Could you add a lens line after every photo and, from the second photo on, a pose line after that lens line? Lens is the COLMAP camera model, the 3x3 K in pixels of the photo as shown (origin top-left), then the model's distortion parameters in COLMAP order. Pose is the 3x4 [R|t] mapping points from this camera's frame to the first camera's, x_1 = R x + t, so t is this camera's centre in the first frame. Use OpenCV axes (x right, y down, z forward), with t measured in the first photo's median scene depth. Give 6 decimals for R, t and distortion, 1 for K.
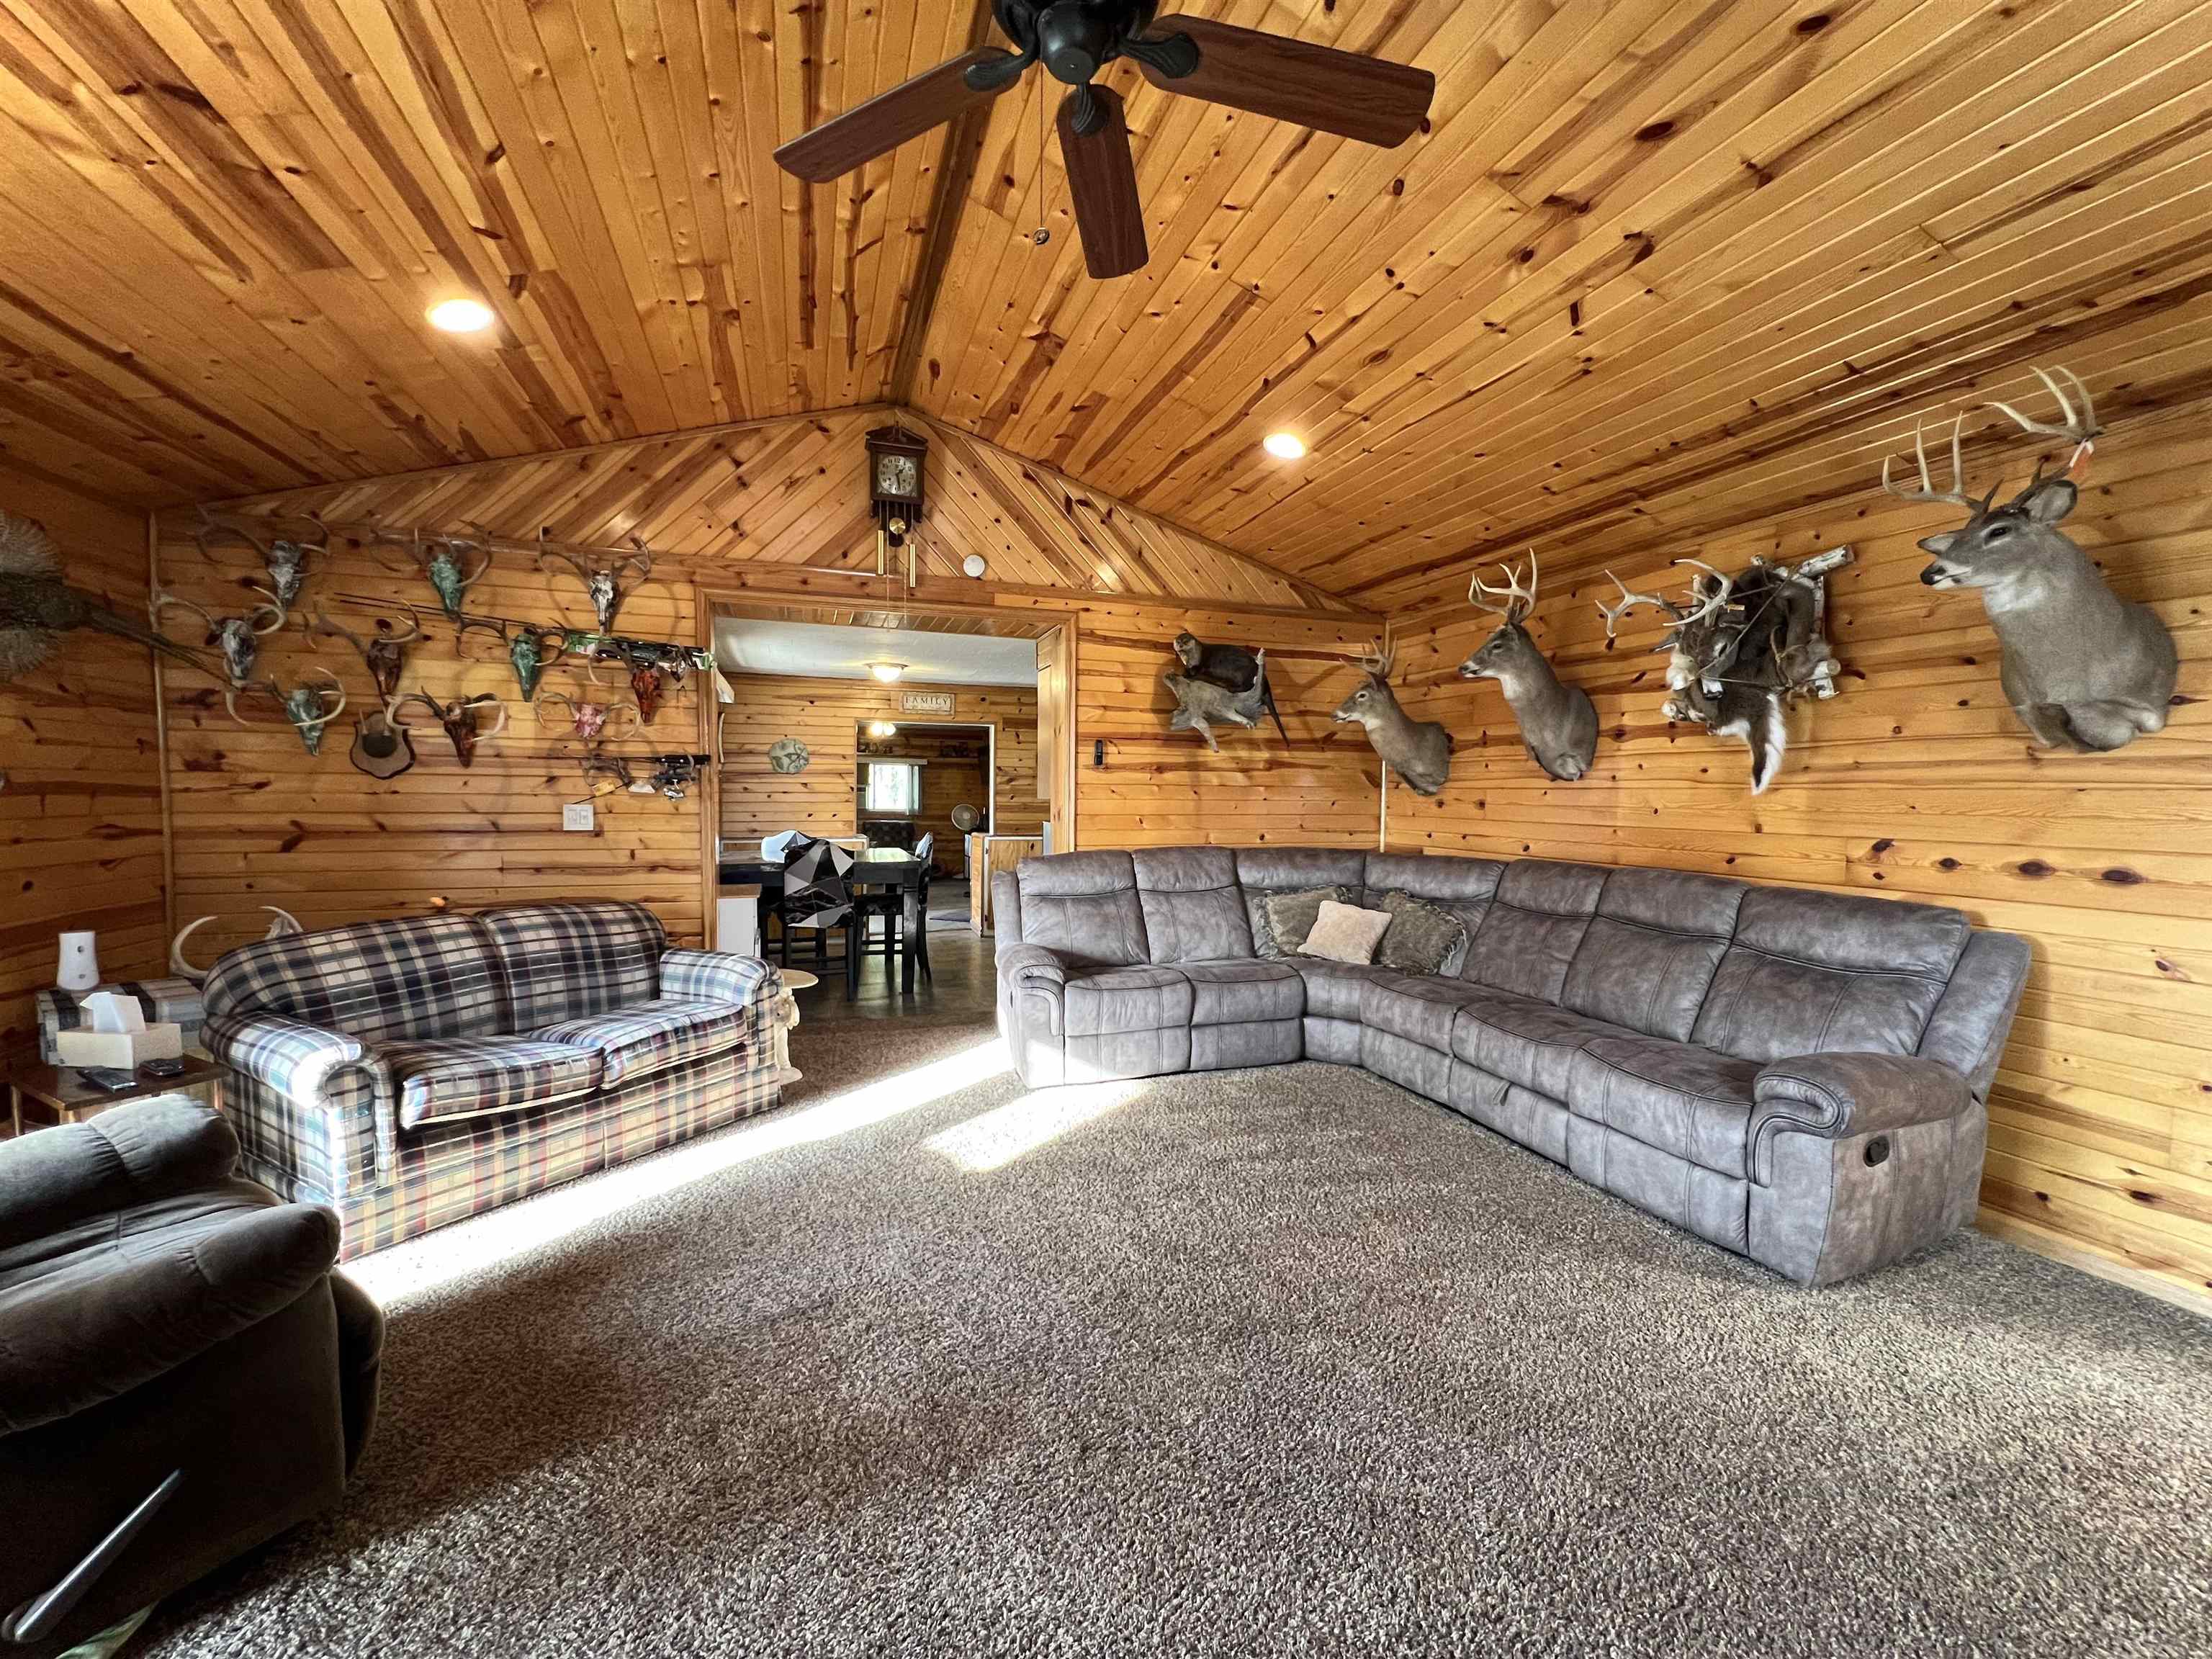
lens RADIAL K [[893.5, 0, 1103.2], [0, 893.5, 835.8], [0, 0, 1]] dist [-0.001217, 0.000484]
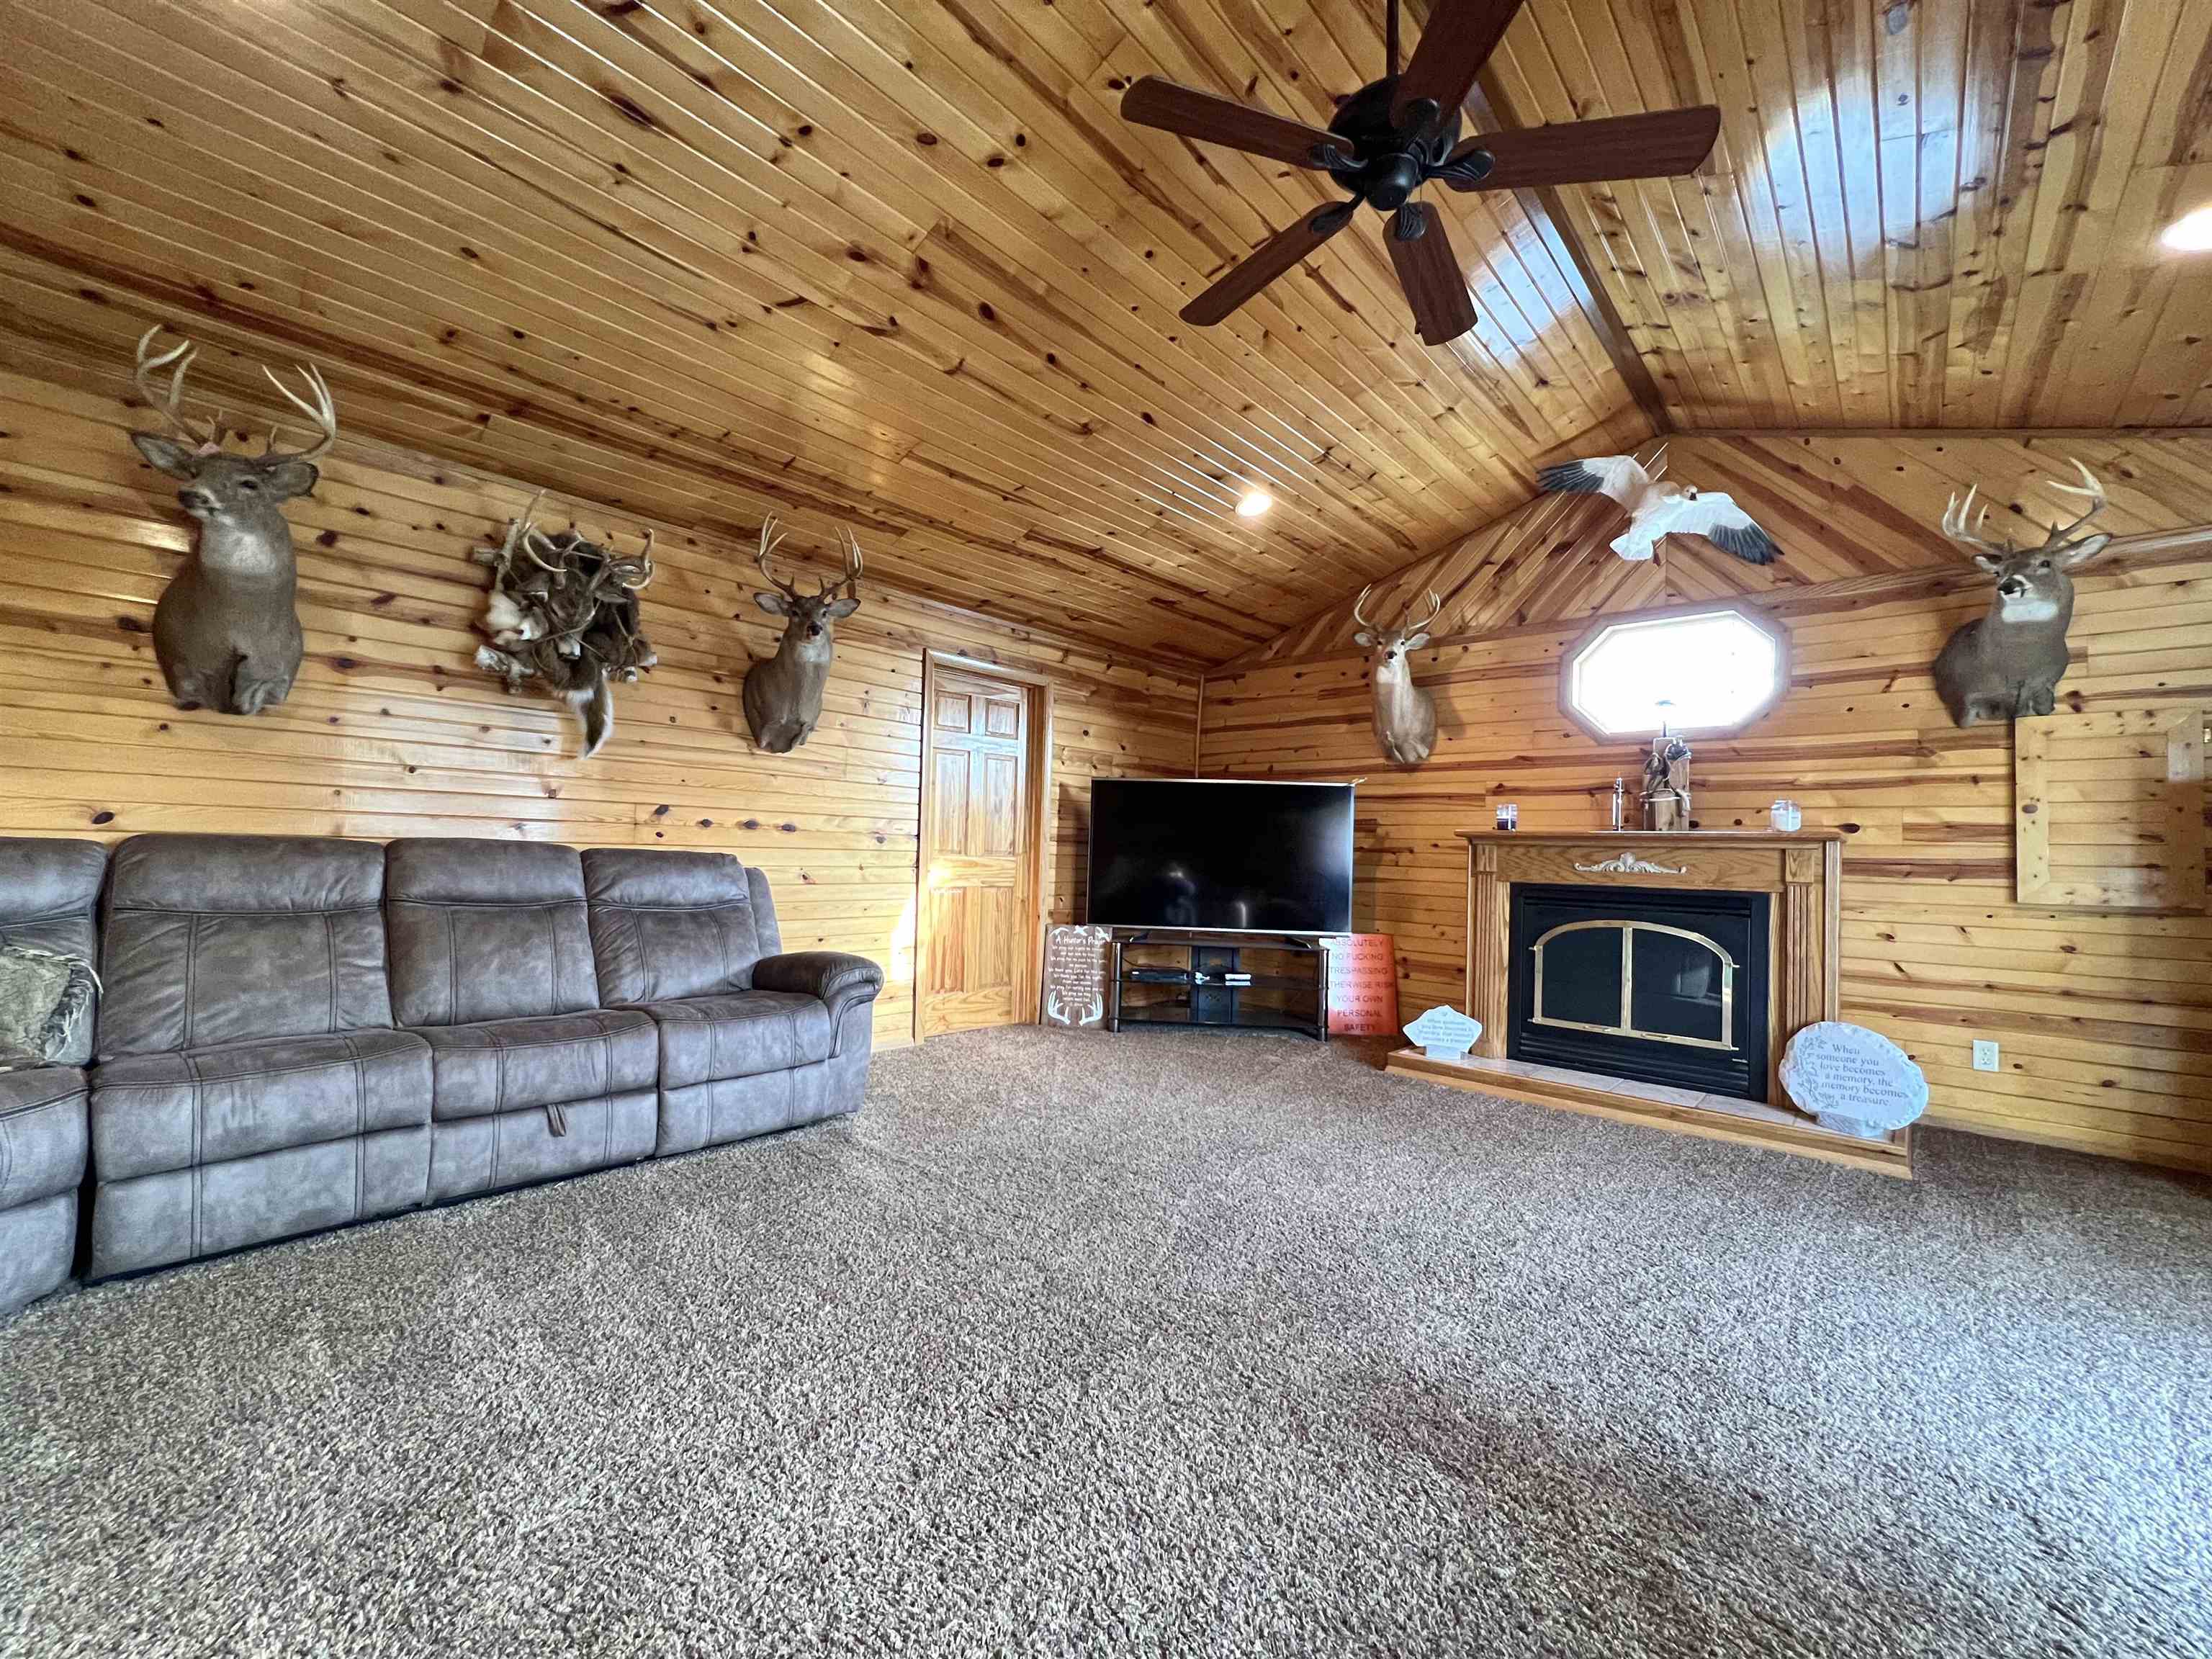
lens RADIAL K [[893.5, 0, 1114.2], [0, 893.5, 835.7], [0, 0, 1]] dist [-0.001217, 0.000484]
pose [[-0.496915, -0.001836, 0.867797, -0.431841], [0.014103, 0.999849, 0.010190, 0.035240], [-0.867684, 0.017302, -0.496814, 0.882392]]
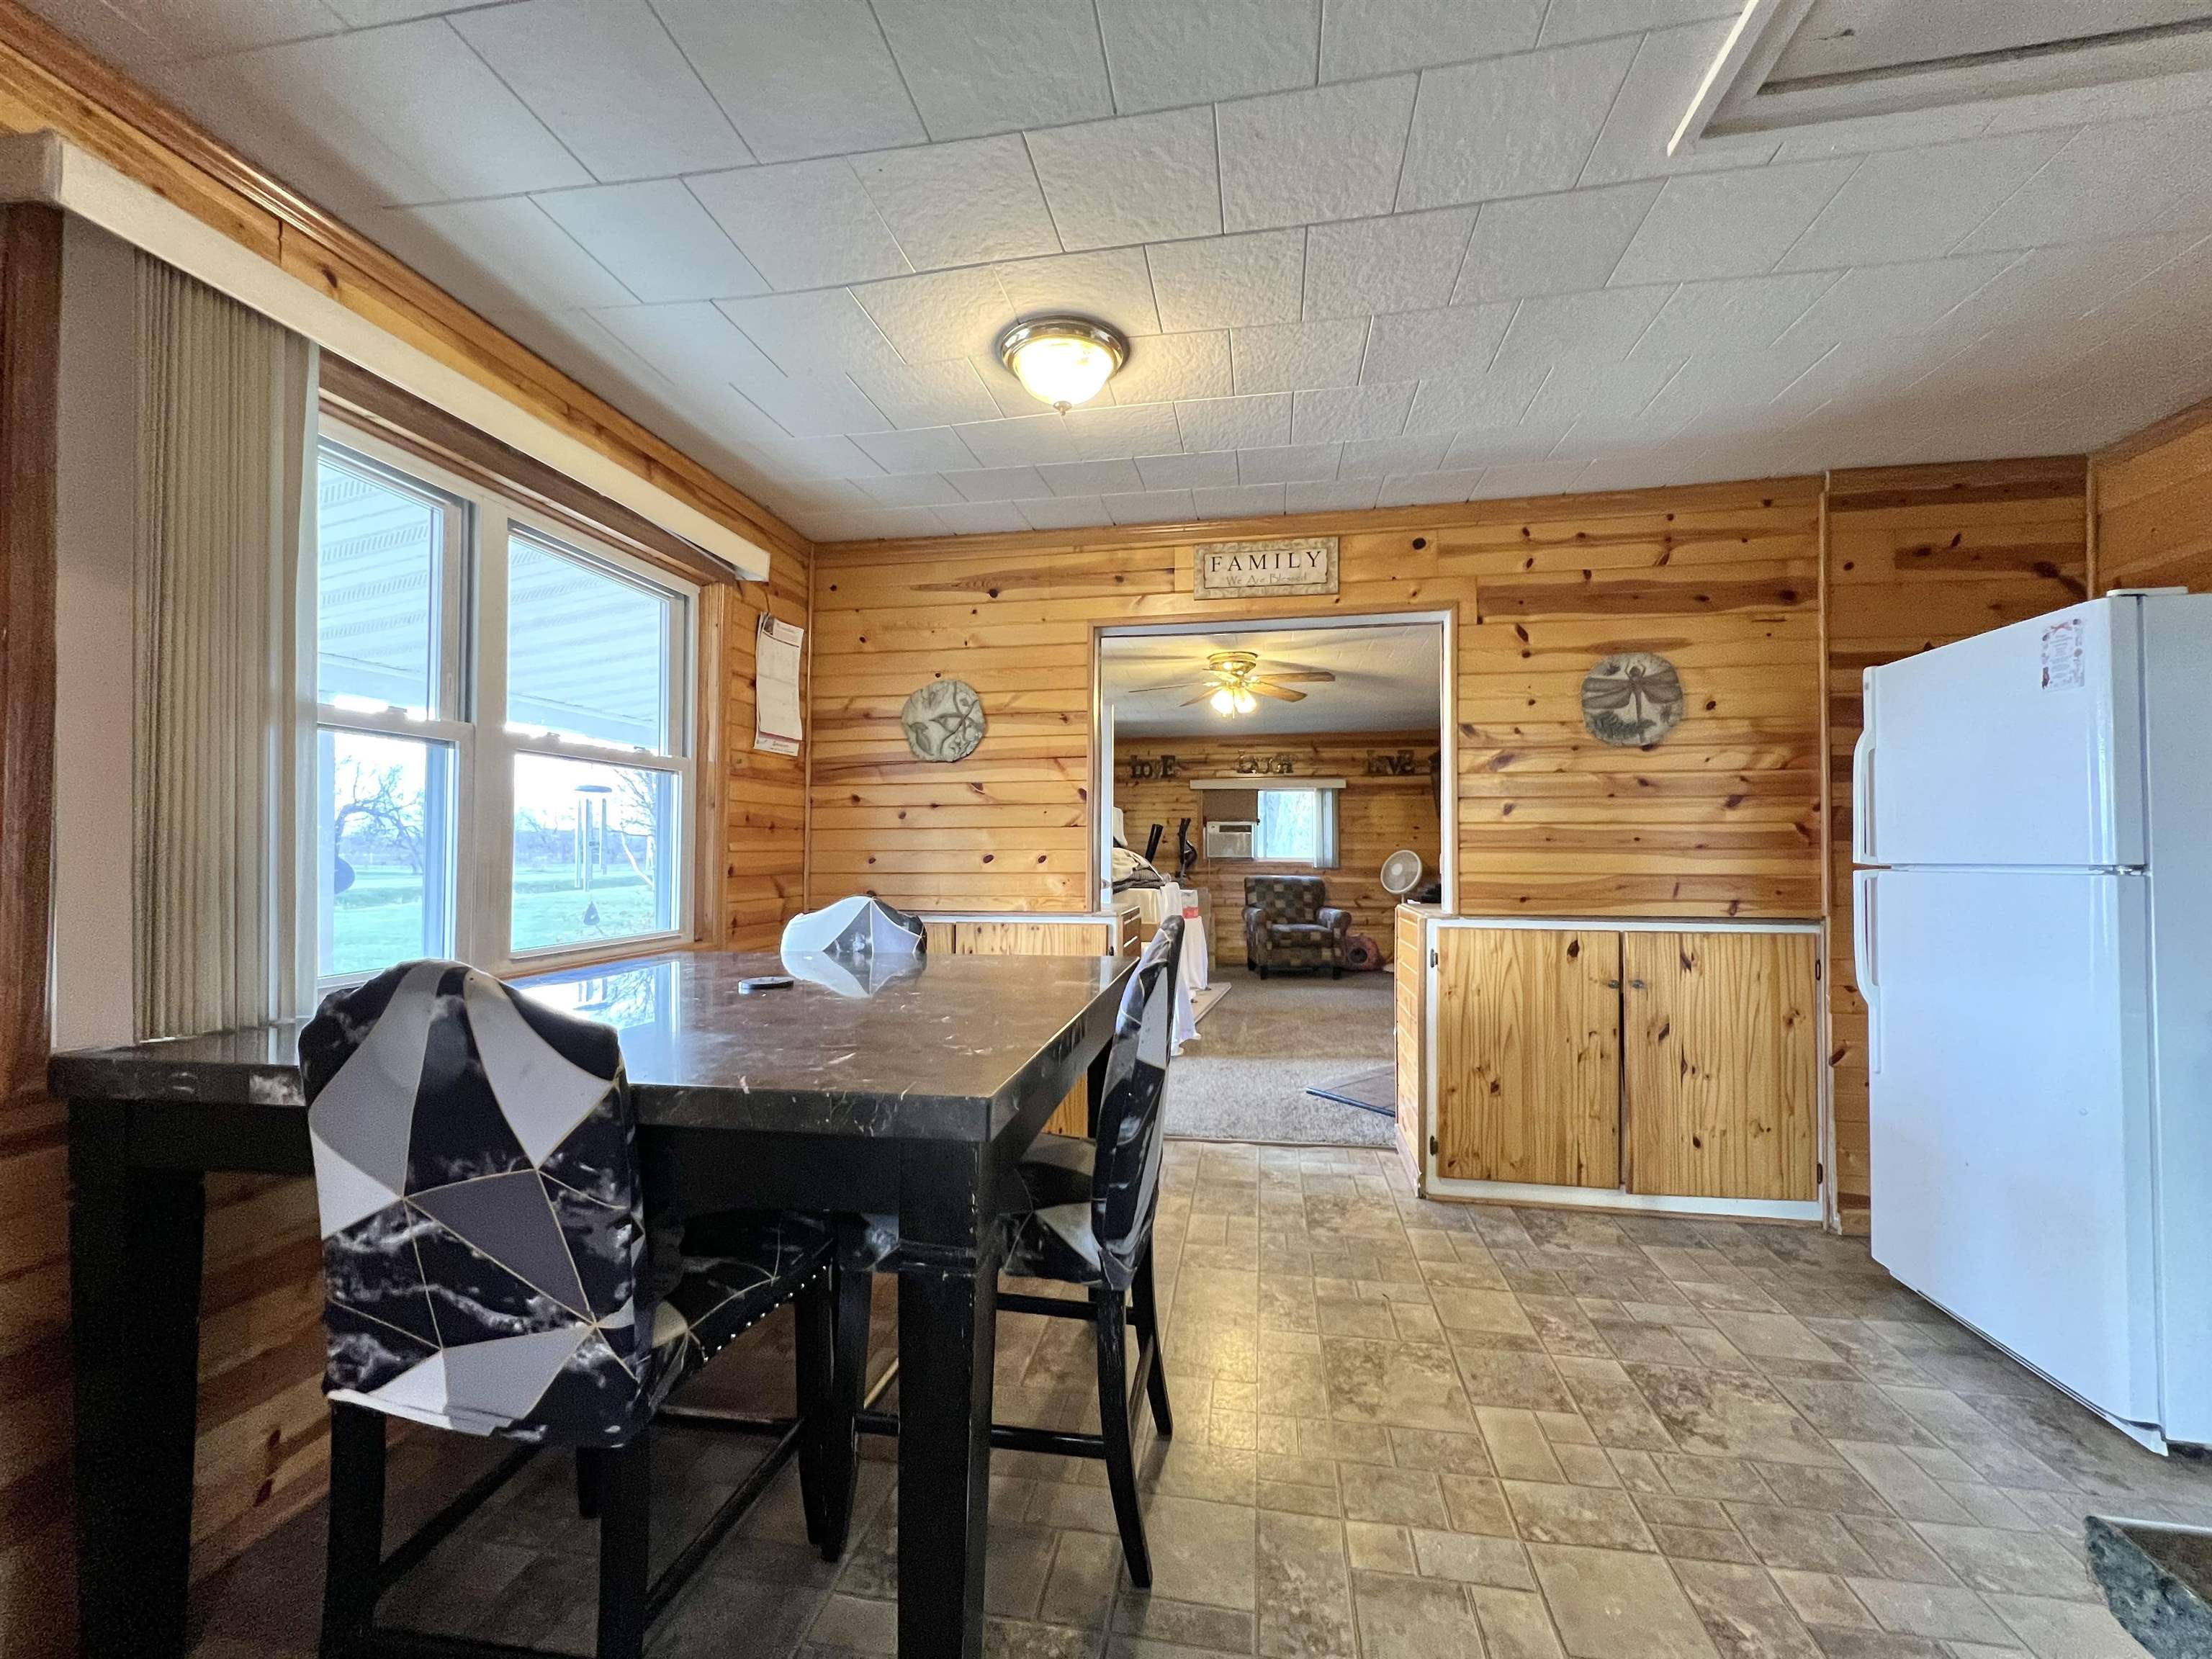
lens RADIAL K [[893.5, 0, 1107.7], [0, 893.5, 831.2], [0, 0, 1]] dist [-0.001217, 0.000484]
pose [[0.878330, -0.018141, -0.477710, -0.171905], [-0.014737, 0.997777, -0.064986, -0.021067], [0.477827, 0.064120, 0.876111, 1.463033]]
